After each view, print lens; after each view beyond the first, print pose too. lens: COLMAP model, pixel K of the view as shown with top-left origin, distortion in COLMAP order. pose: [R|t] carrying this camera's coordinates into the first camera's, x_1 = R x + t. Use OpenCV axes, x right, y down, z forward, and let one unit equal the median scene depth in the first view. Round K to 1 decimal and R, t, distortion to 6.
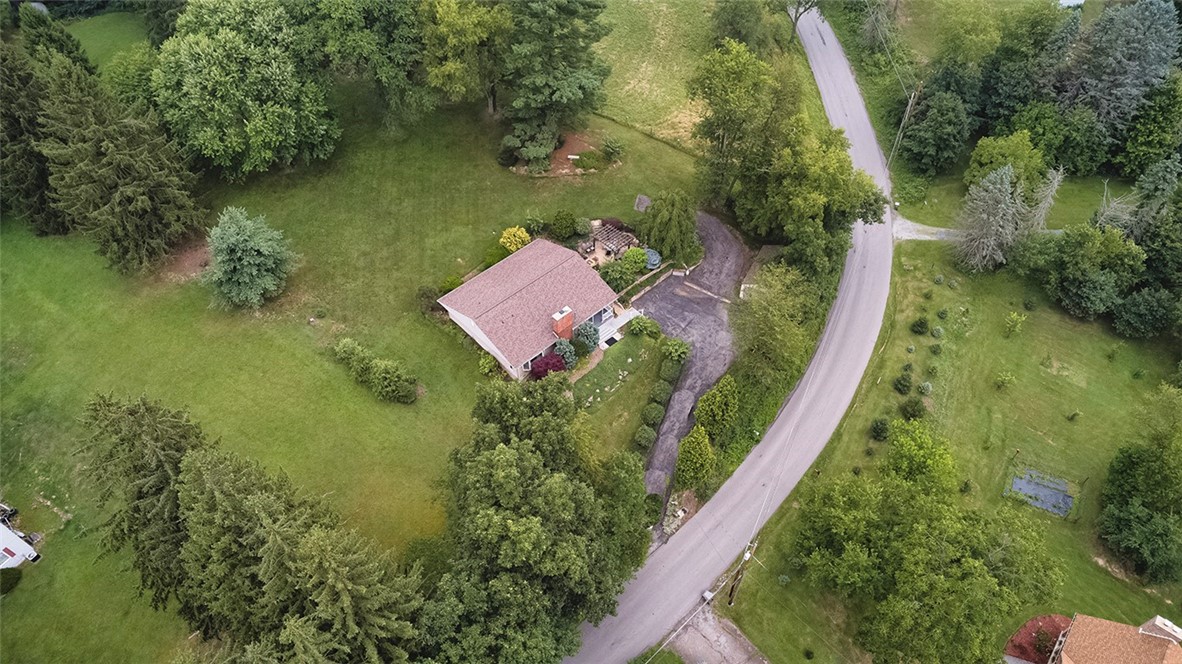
lens RADIAL K [[753.3, 0, 591.0], [0, 753.3, 332.0], [0, 0, 1]] dist [-0.000096, -0.000287]
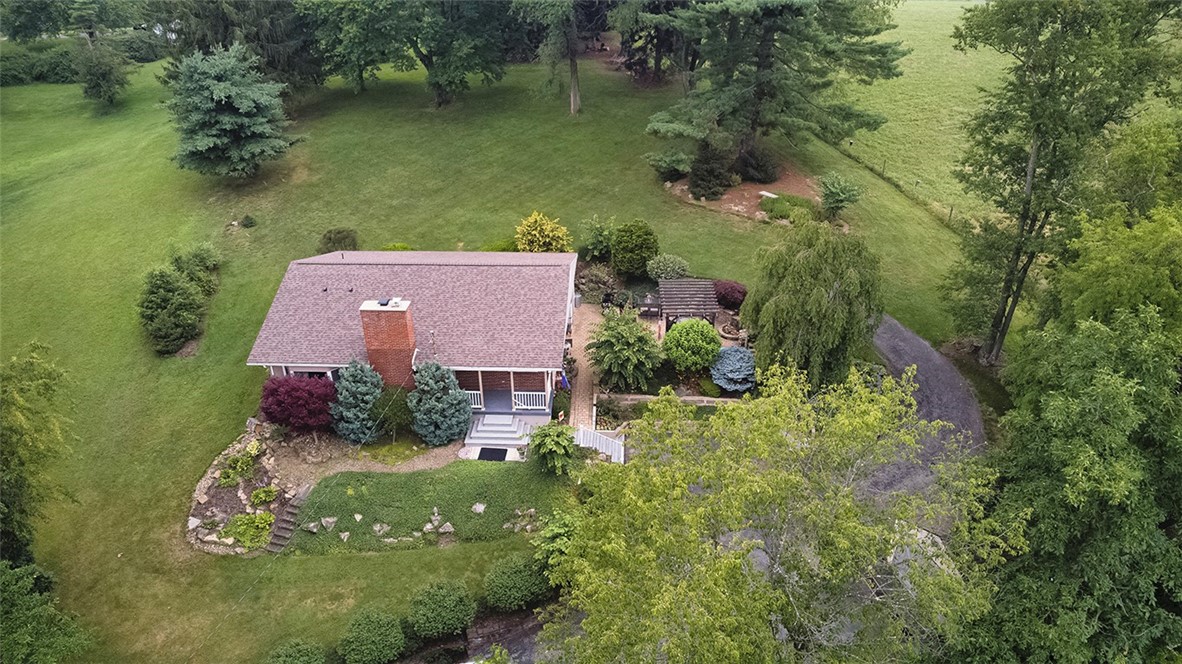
lens RADIAL K [[743.7, 0, 591.0], [0, 743.7, 332.0], [0, 0, 1]] dist [-0.131074, 0.060865]
pose [[0.700953, 0.347787, -0.622663, 0.282112], [-0.532635, 0.835872, -0.132731, -0.017602], [0.474304, 0.424690, 0.771151, 0.664471]]
